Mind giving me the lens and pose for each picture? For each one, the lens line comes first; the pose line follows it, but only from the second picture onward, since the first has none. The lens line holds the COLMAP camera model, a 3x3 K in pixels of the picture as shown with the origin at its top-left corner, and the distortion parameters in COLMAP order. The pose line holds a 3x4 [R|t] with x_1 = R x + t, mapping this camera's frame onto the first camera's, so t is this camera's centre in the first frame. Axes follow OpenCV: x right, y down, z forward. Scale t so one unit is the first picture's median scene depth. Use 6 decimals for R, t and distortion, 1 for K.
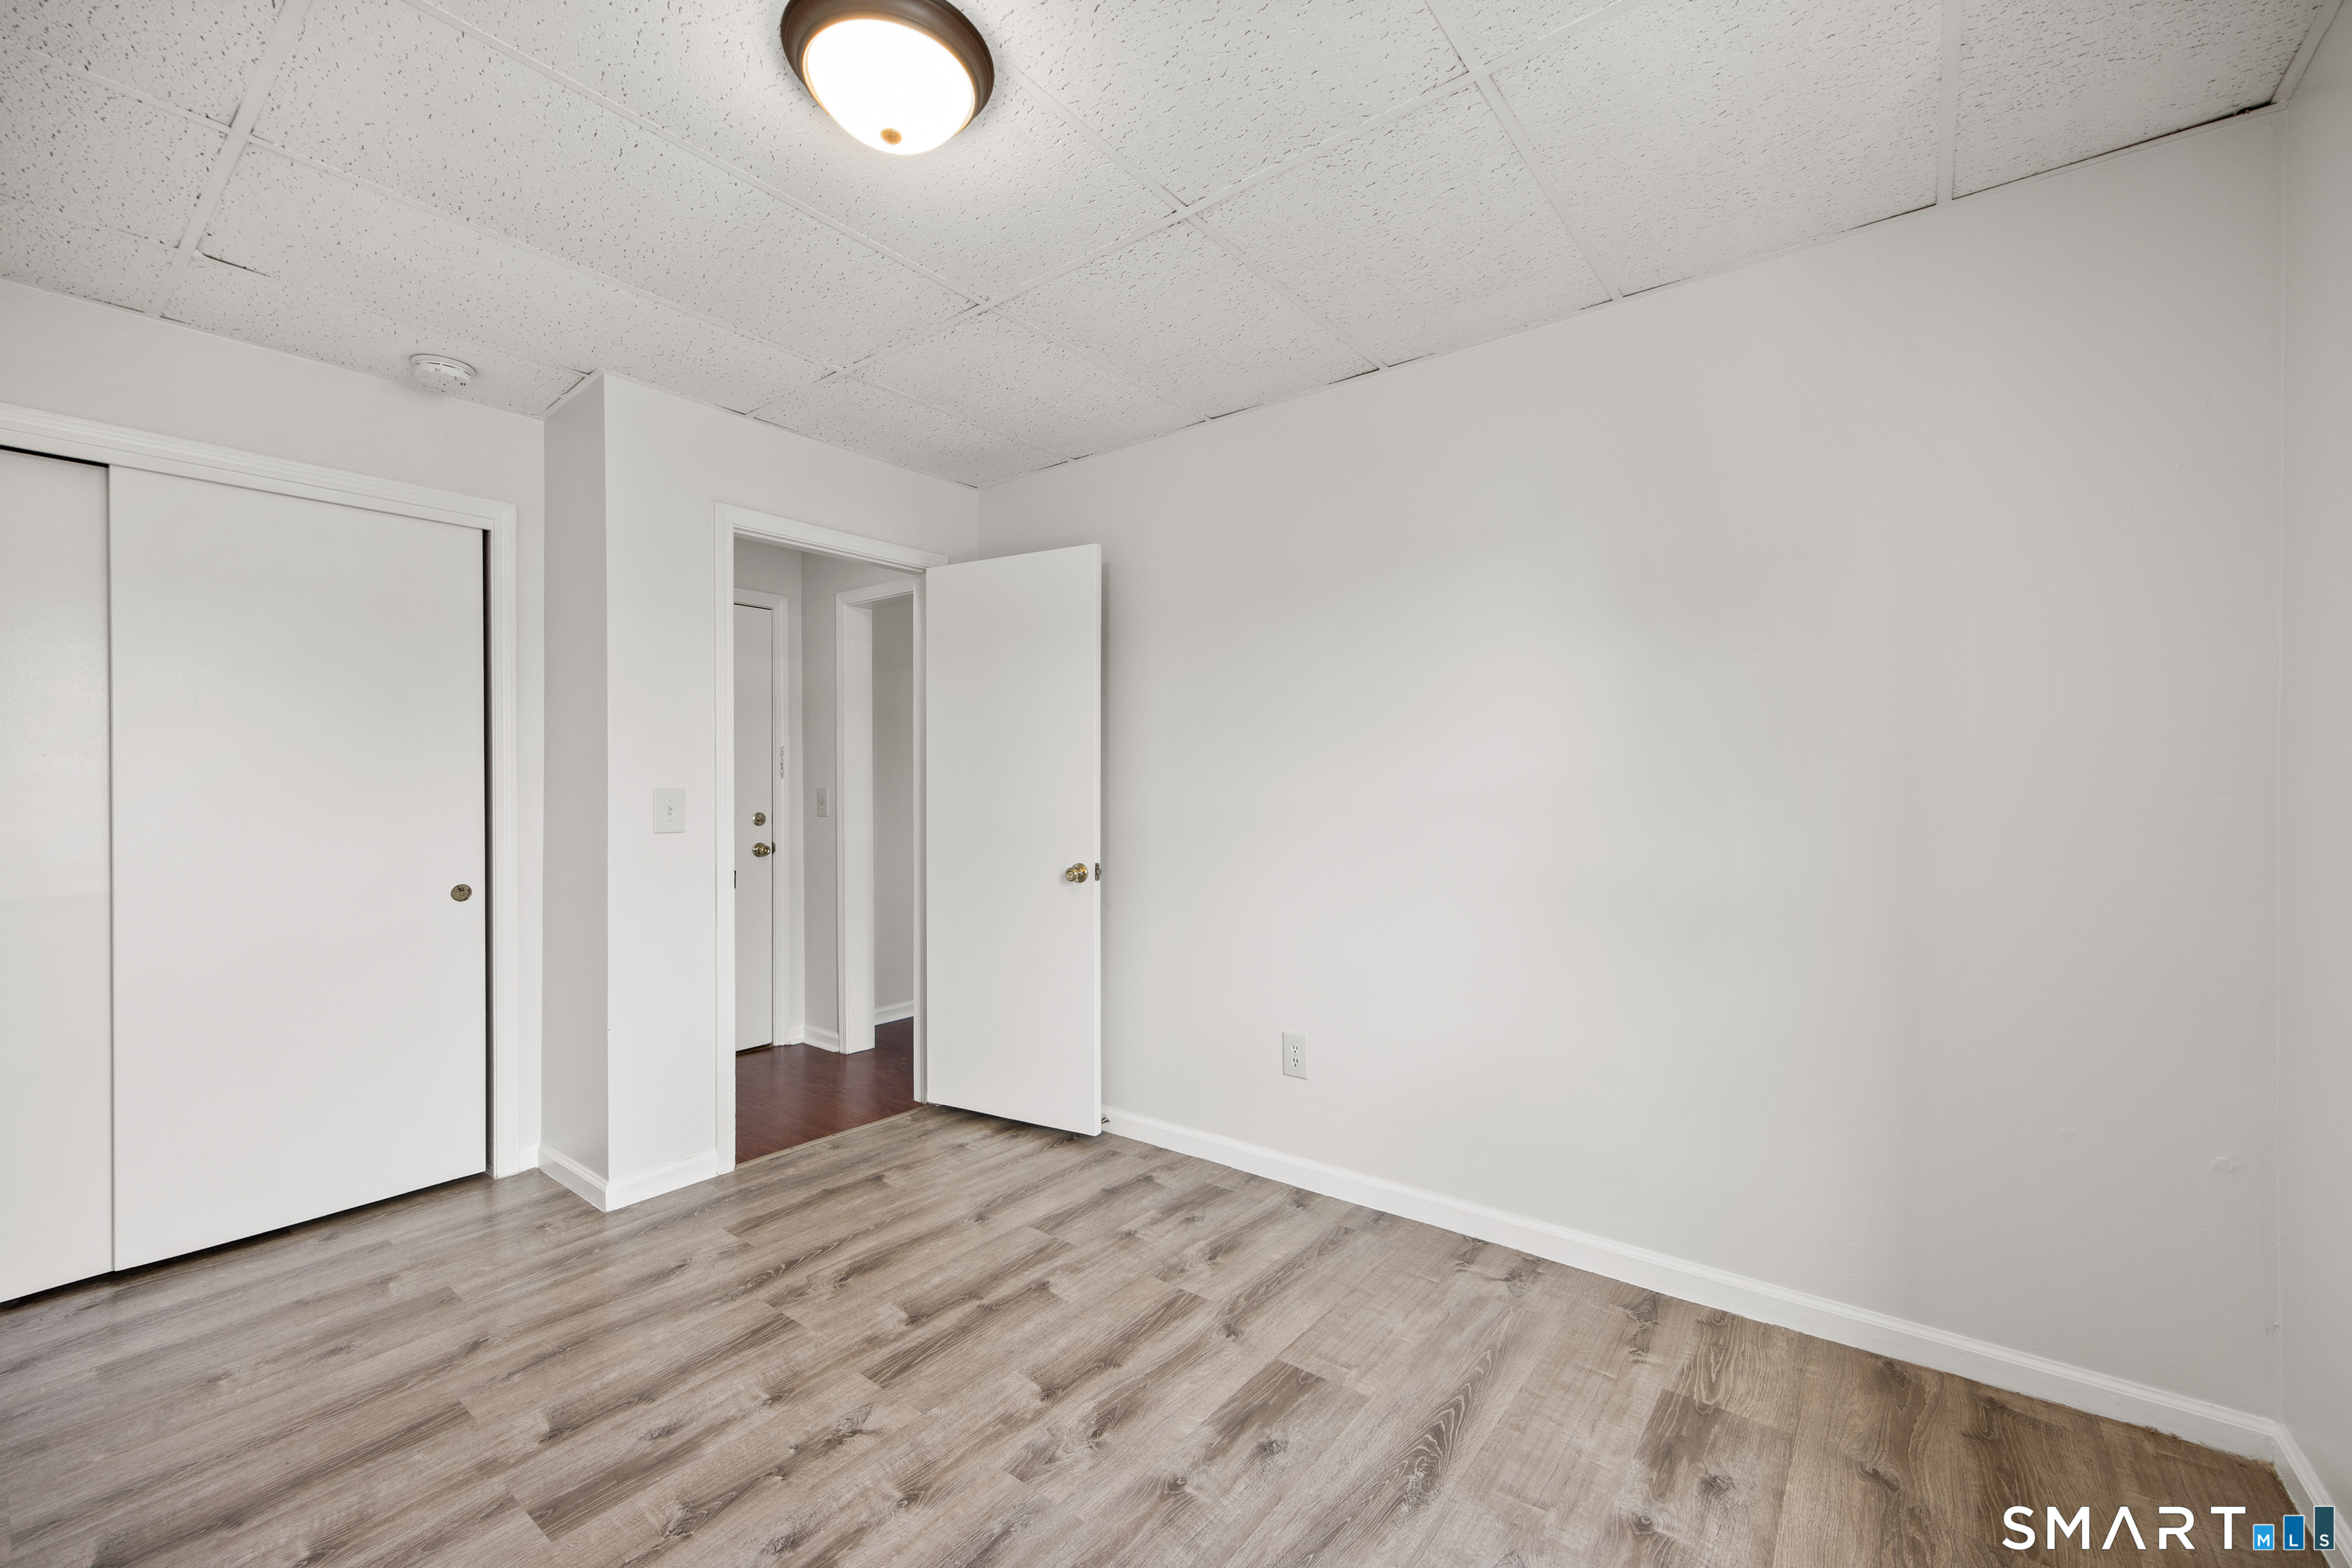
lens RADIAL K [[957.4, 0, 1187.6], [0, 957.4, 790.3], [0, 0, 1]] dist [0.014837, -0.000084]
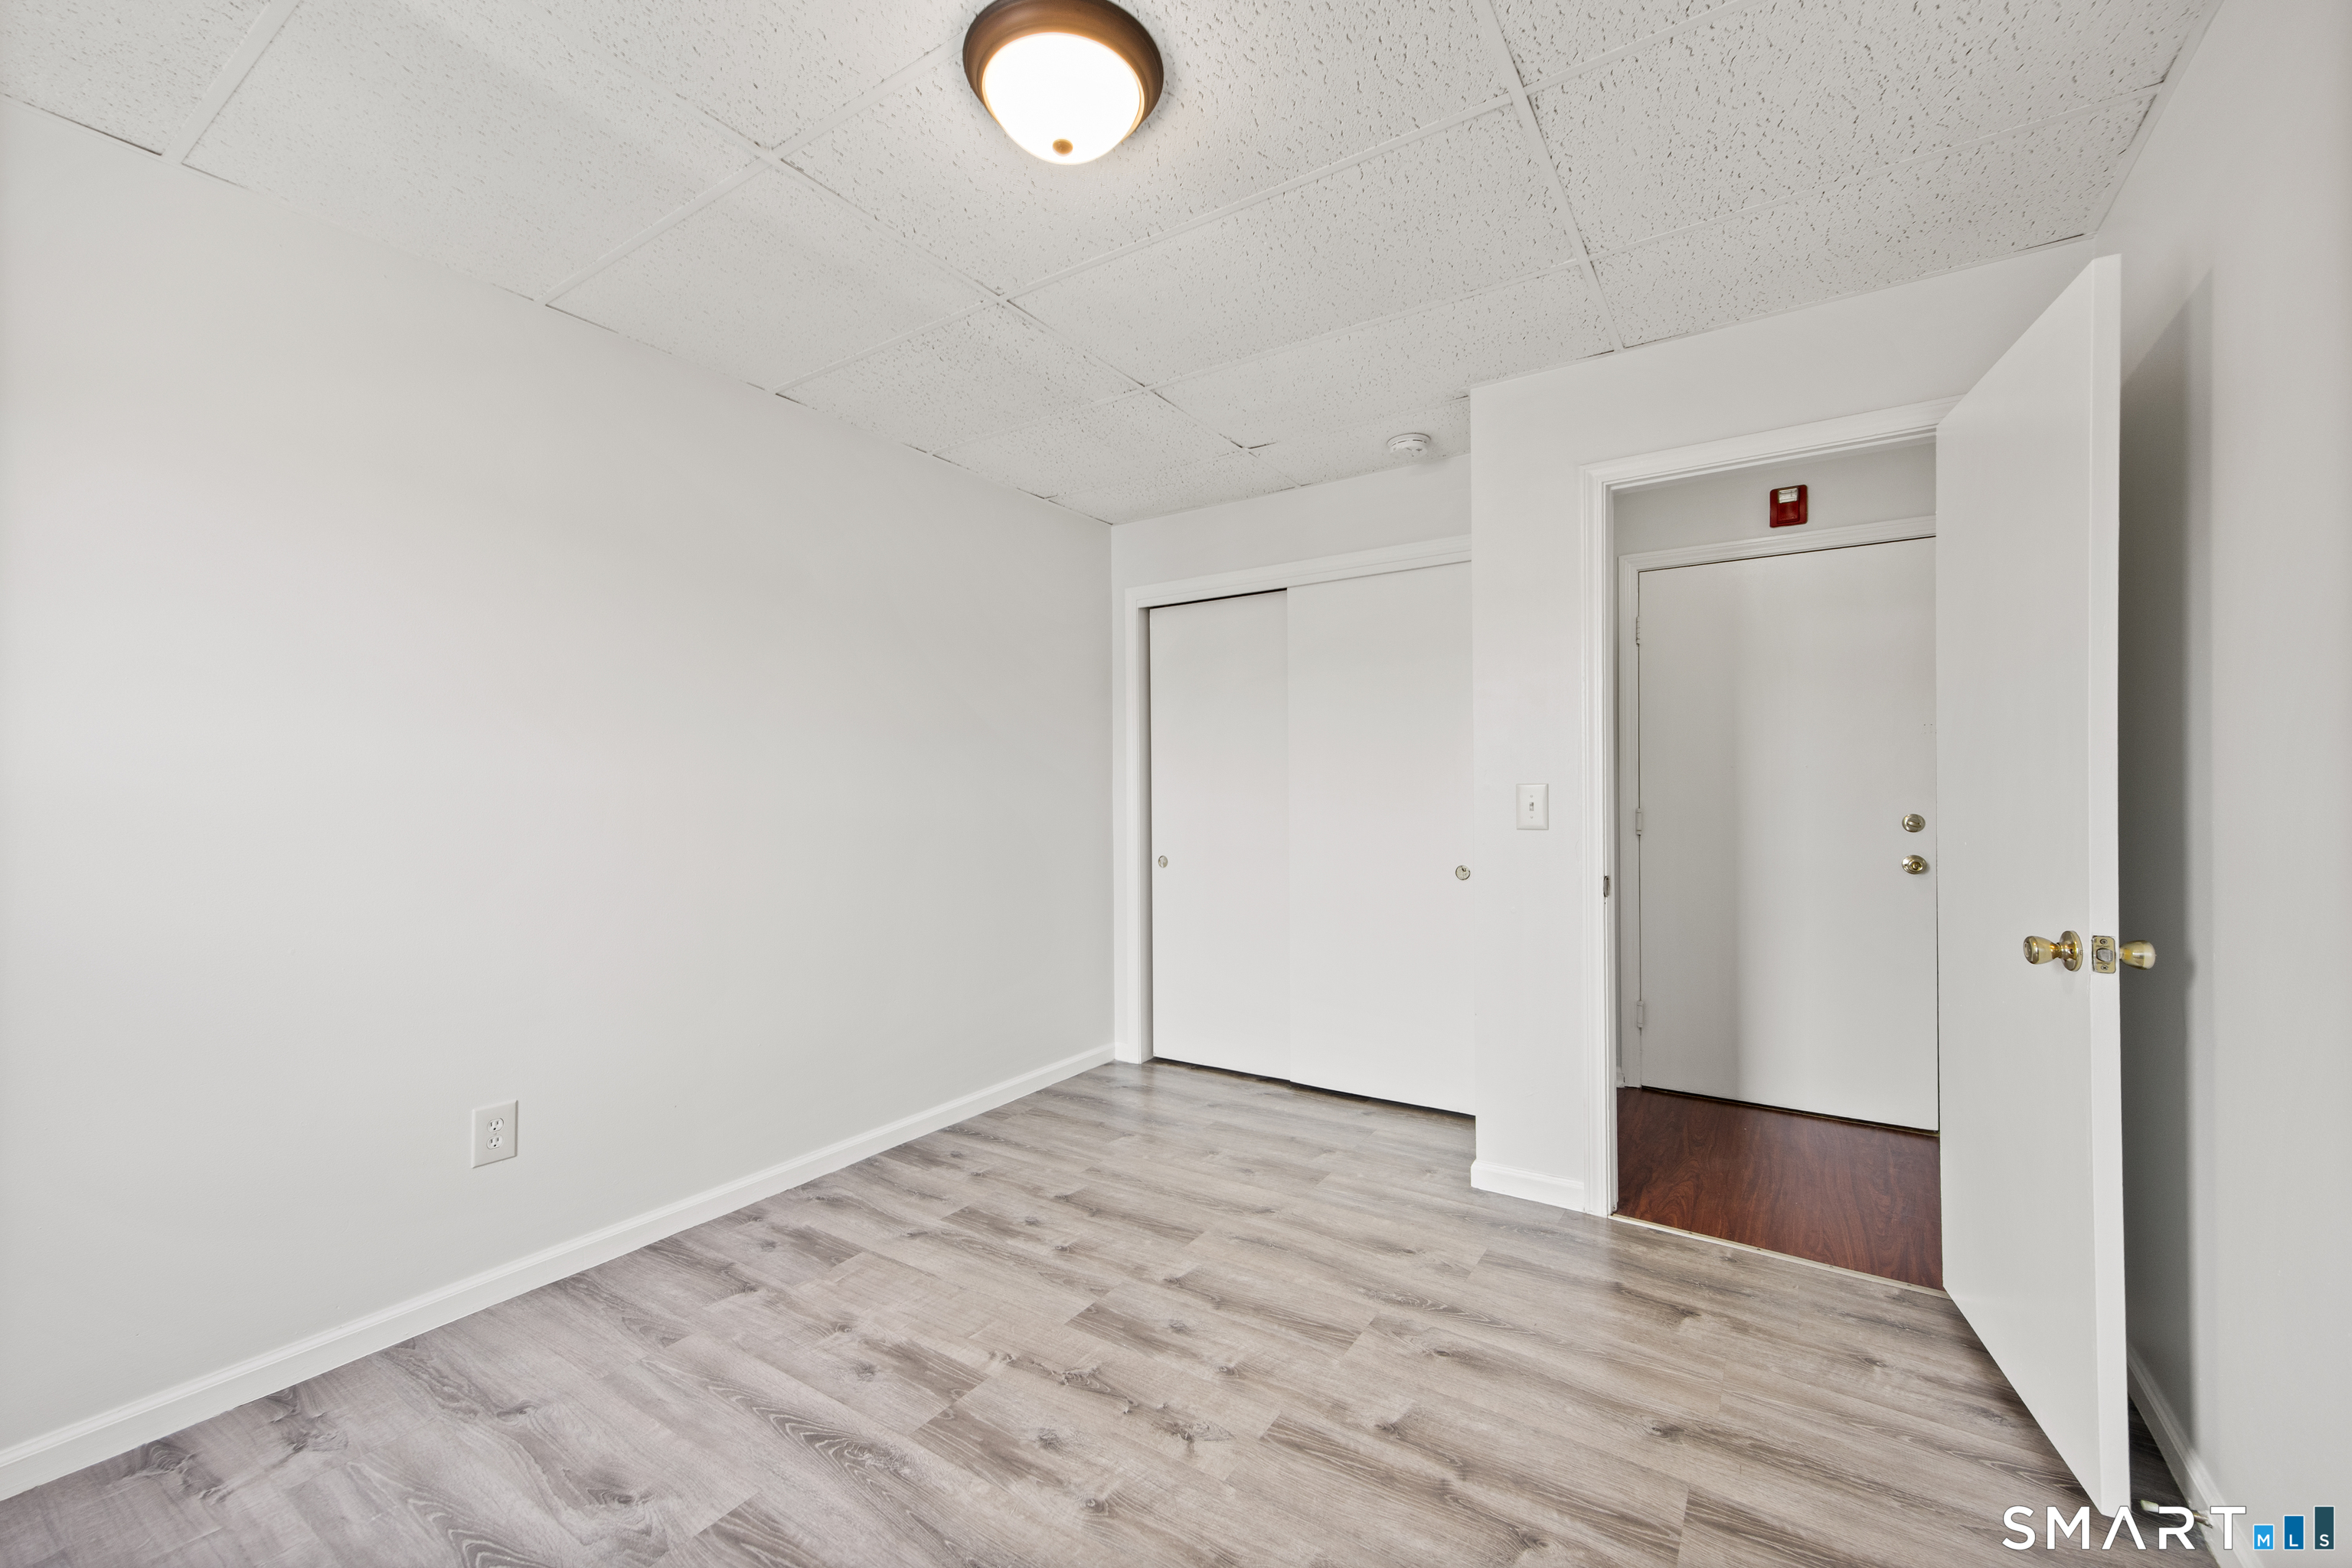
lens RADIAL K [[957.4, 0, 1187.6], [0, 957.4, 790.3], [0, 0, 1]] dist [0.014837, -0.000084]
pose [[0.065832, 0.000837, -0.997830, 0.486978], [0.002703, 0.999996, 0.001017, 0.004012], [0.997827, -0.002764, 0.065829, 0.721227]]
